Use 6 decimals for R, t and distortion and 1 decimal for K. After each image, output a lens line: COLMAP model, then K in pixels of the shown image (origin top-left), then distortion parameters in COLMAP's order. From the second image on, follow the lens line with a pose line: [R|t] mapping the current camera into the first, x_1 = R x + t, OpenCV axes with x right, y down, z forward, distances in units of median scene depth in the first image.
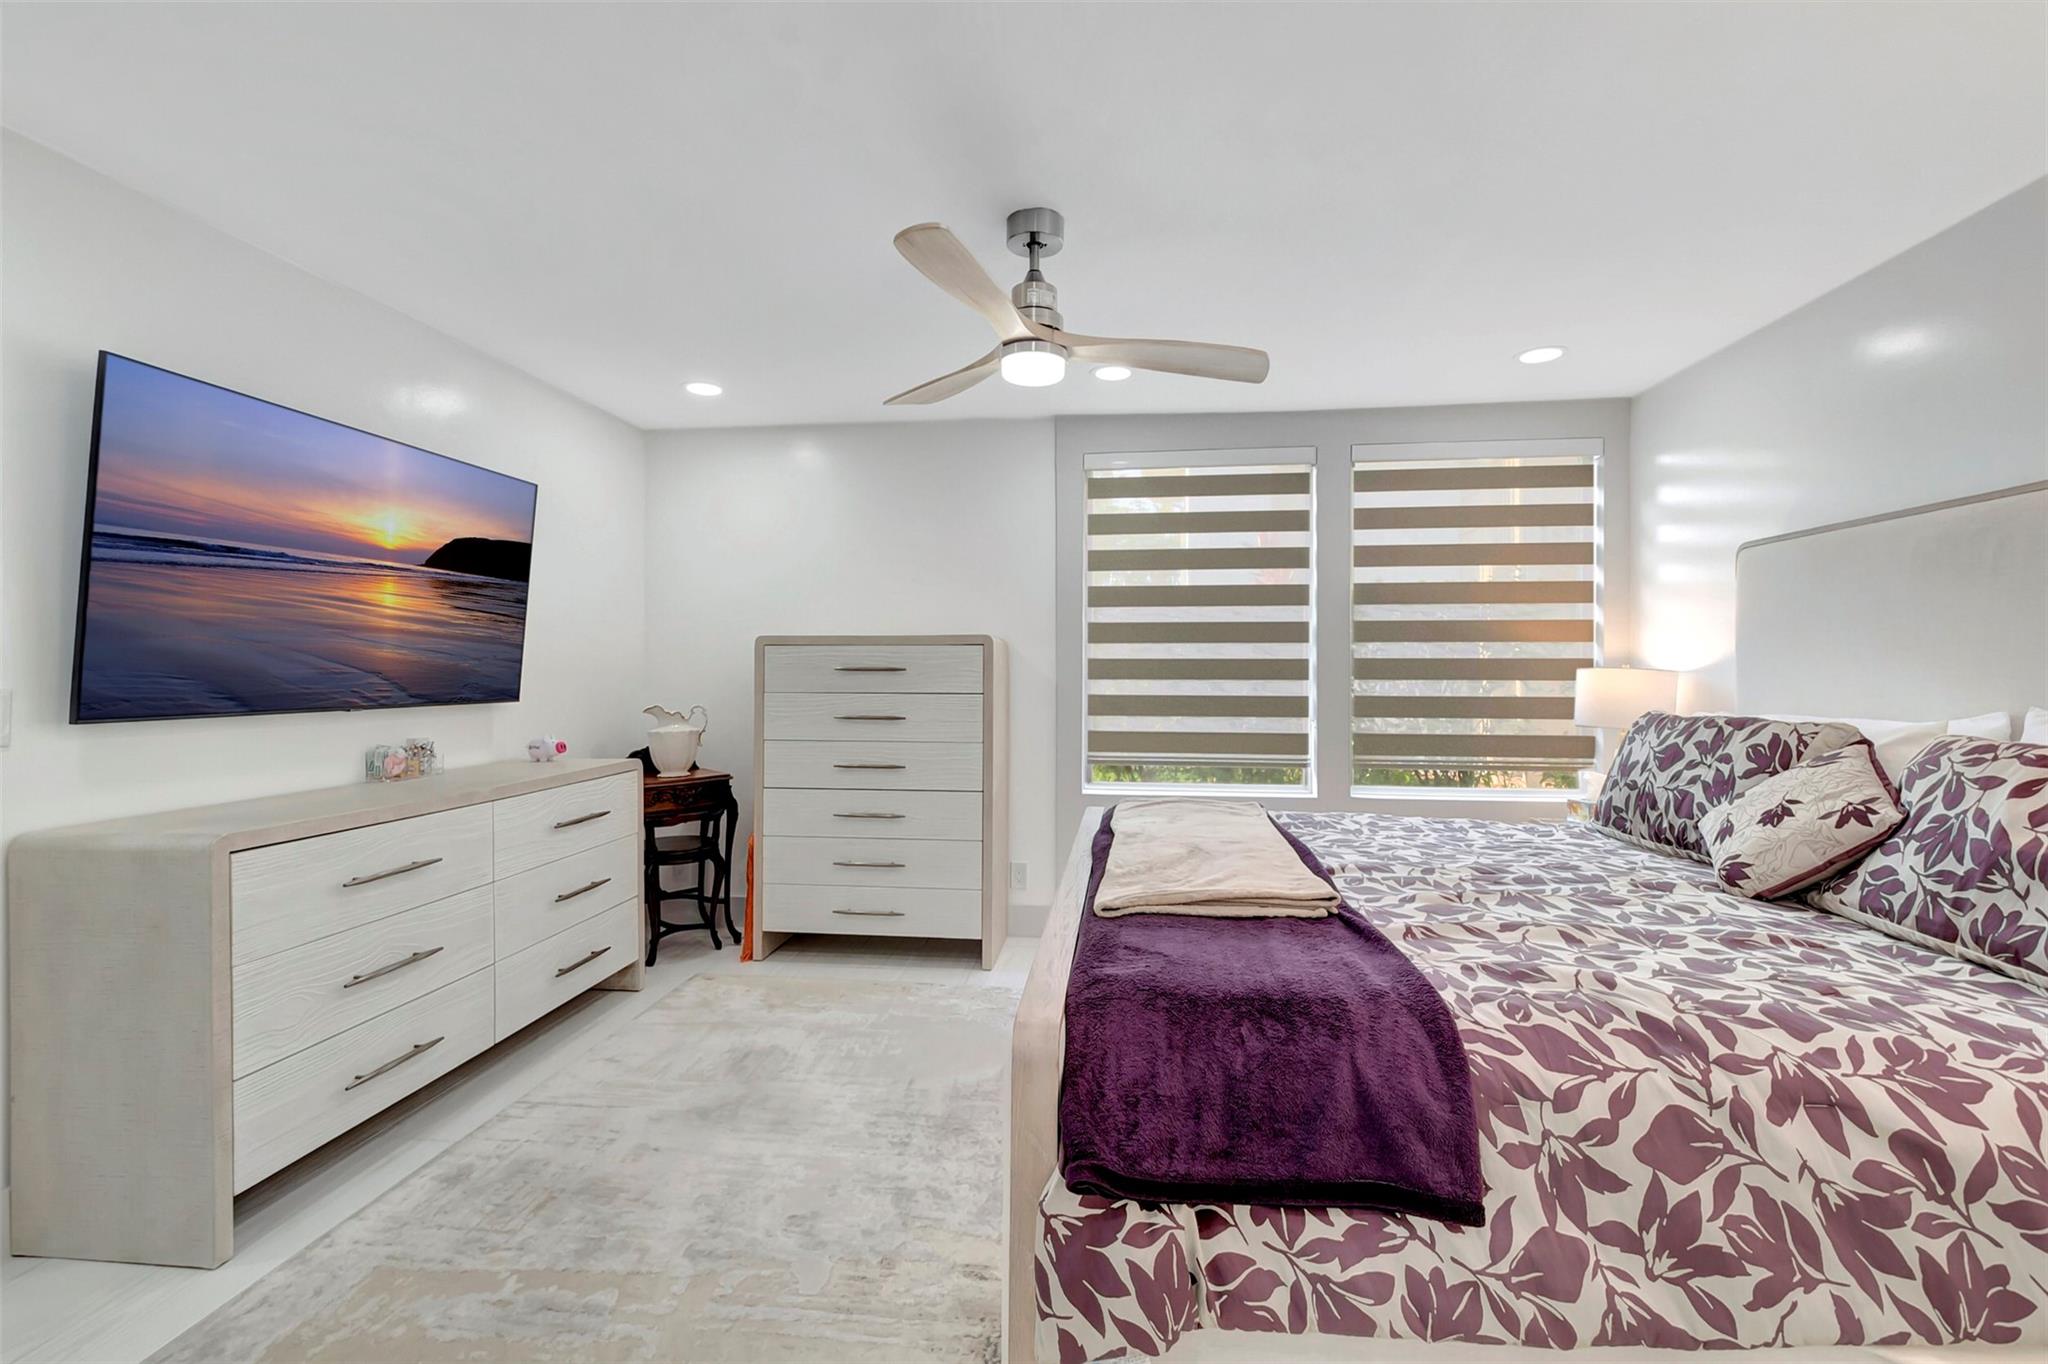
lens RADIAL K [[903.1, 0, 1007.0], [0, 903.1, 683.9], [0, 0, 1]] dist [0.002786, -0.003218]
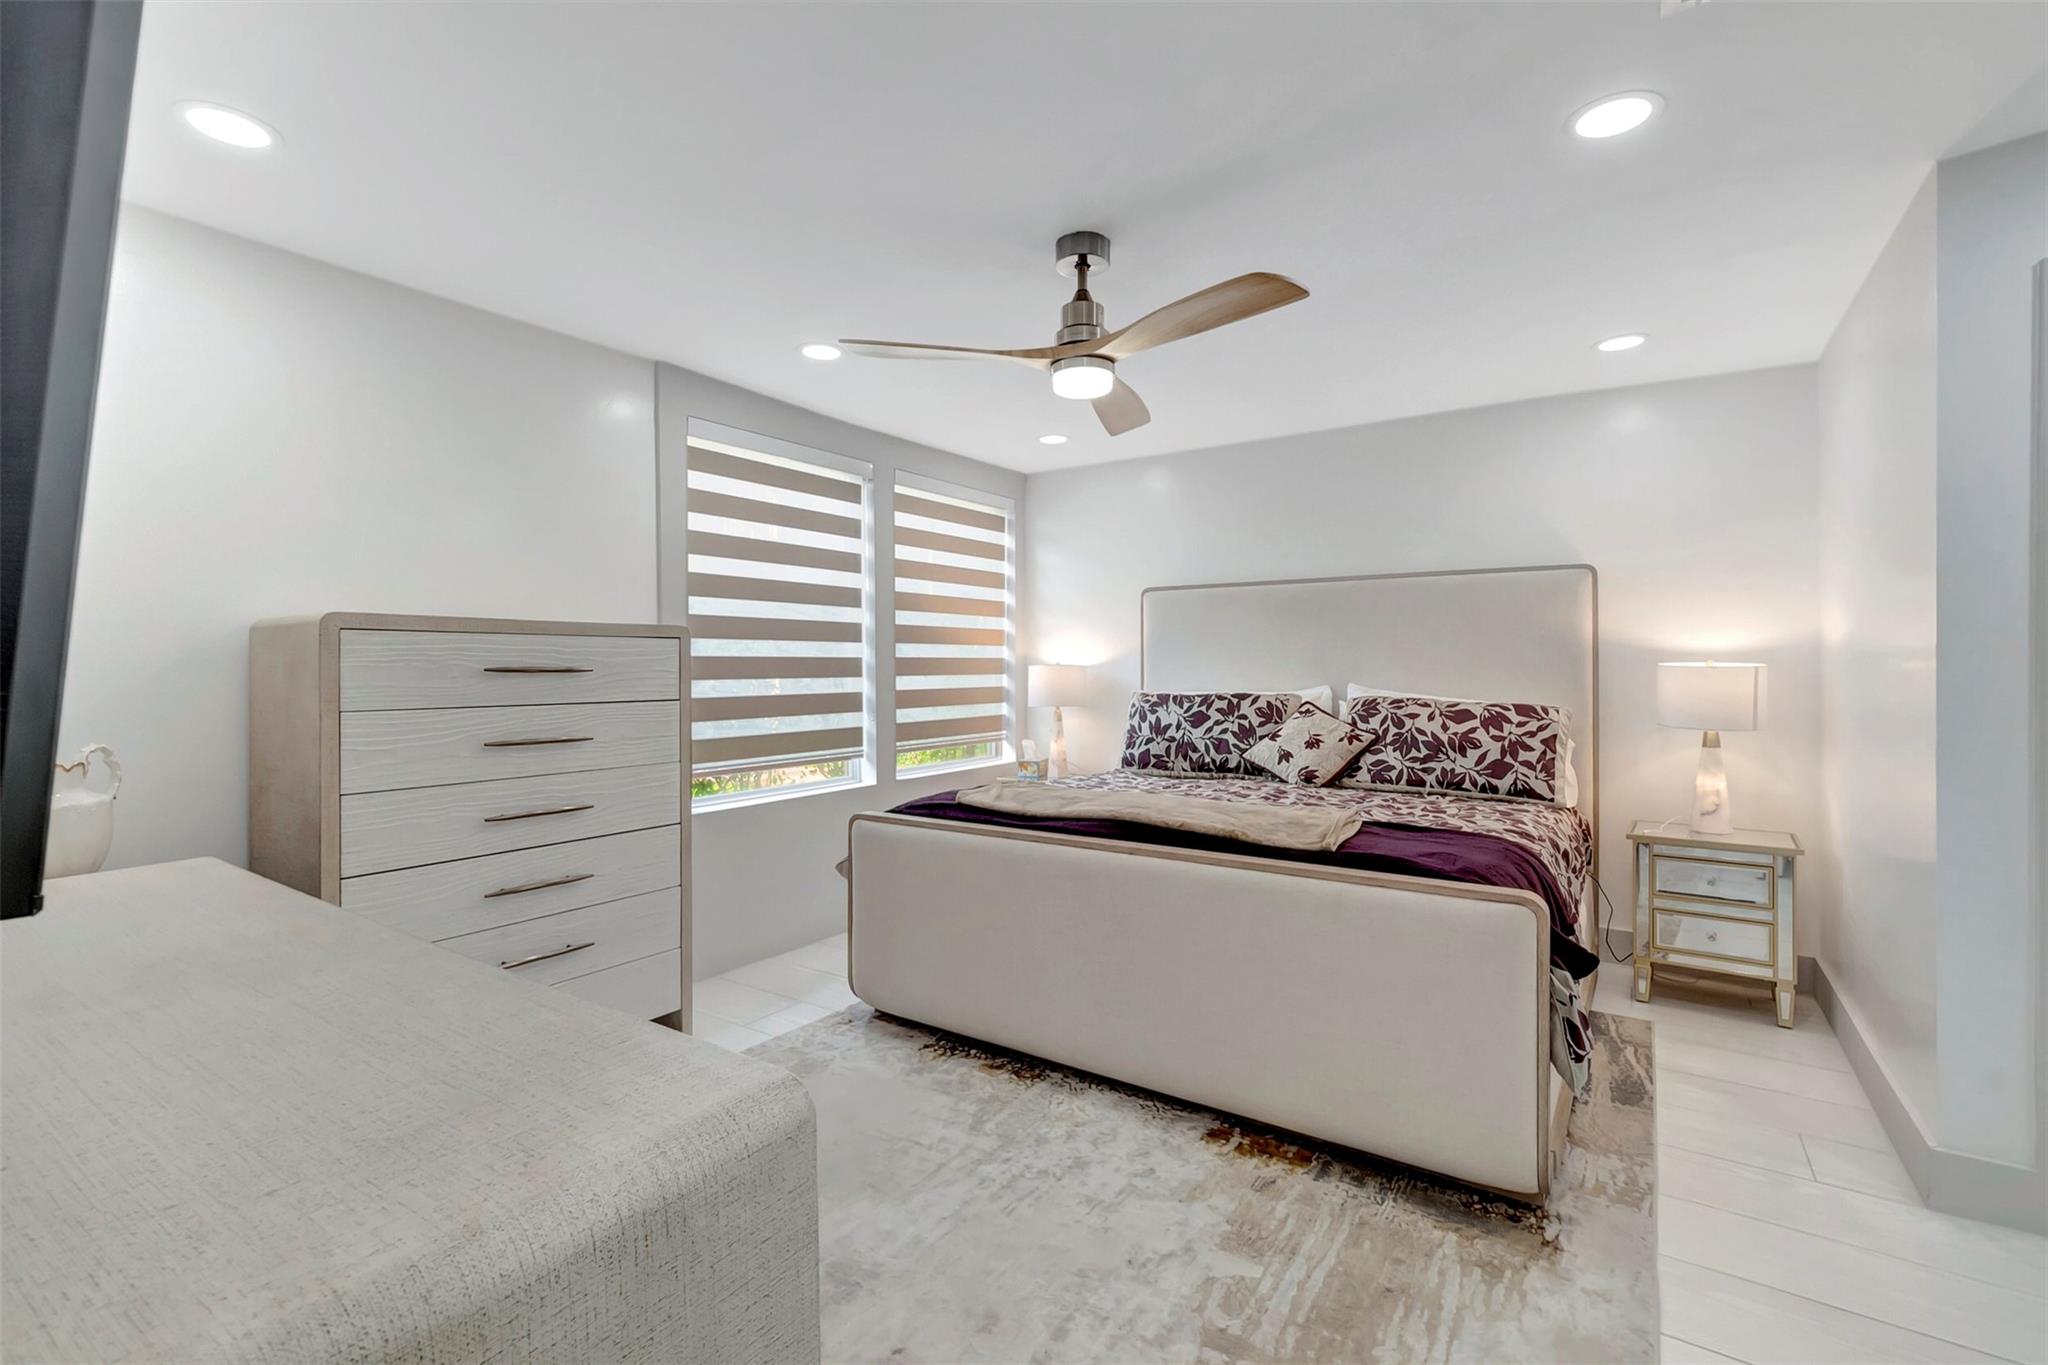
lens RADIAL K [[903.1, 0, 1022.0], [0, 903.1, 680.7], [0, 0, 1]] dist [0.002786, -0.003218]
pose [[0.453862, -0.019014, 0.890869, -0.934829], [0.017672, 0.999768, 0.012335, -0.016047], [-0.890897, 0.010145, 0.454092, 0.579763]]
